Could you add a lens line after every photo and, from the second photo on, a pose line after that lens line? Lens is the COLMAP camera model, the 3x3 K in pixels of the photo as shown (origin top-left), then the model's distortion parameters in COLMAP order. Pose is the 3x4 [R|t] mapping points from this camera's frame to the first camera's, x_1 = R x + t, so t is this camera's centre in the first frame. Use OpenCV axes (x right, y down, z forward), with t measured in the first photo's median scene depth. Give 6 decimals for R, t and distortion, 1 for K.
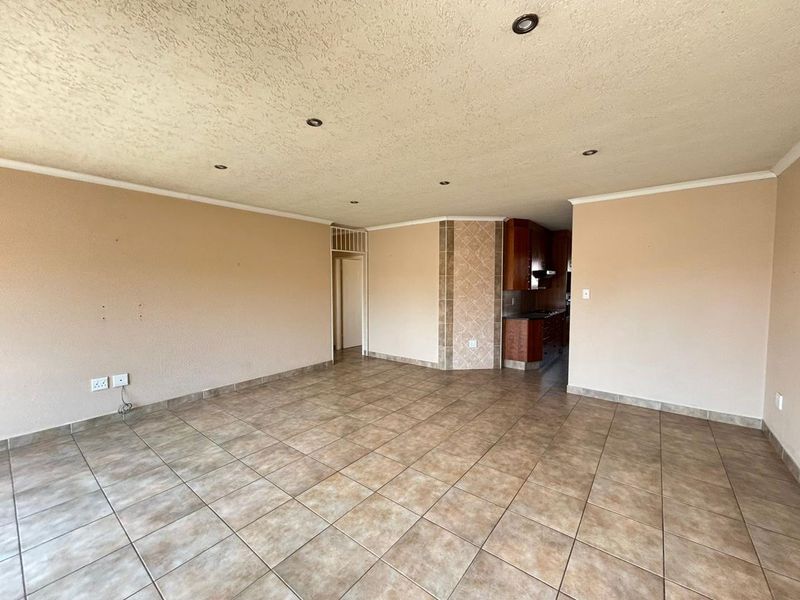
lens RADIAL K [[328.0, 0, 400.0], [0, 328.0, 300.0], [0, 0, 1]] dist [0.001605, 0.000012]
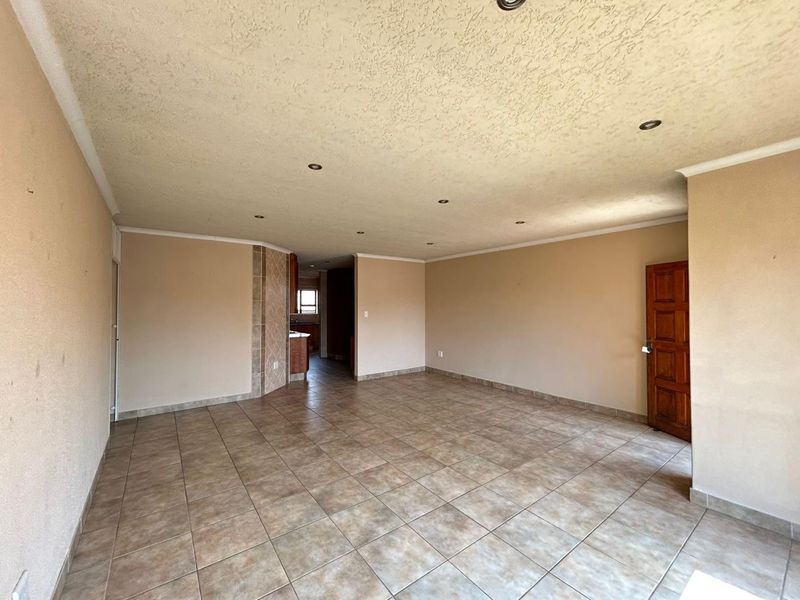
lens RADIAL K [[328.0, 0, 400.0], [0, 328.0, 300.0], [0, 0, 1]] dist [0.001605, 0.000012]
pose [[0.250607, 0.019609, 0.967890, -1.202488], [0.052443, 0.998052, -0.033798, -0.032686], [-0.966668, 0.059229, 0.249090, 0.575094]]
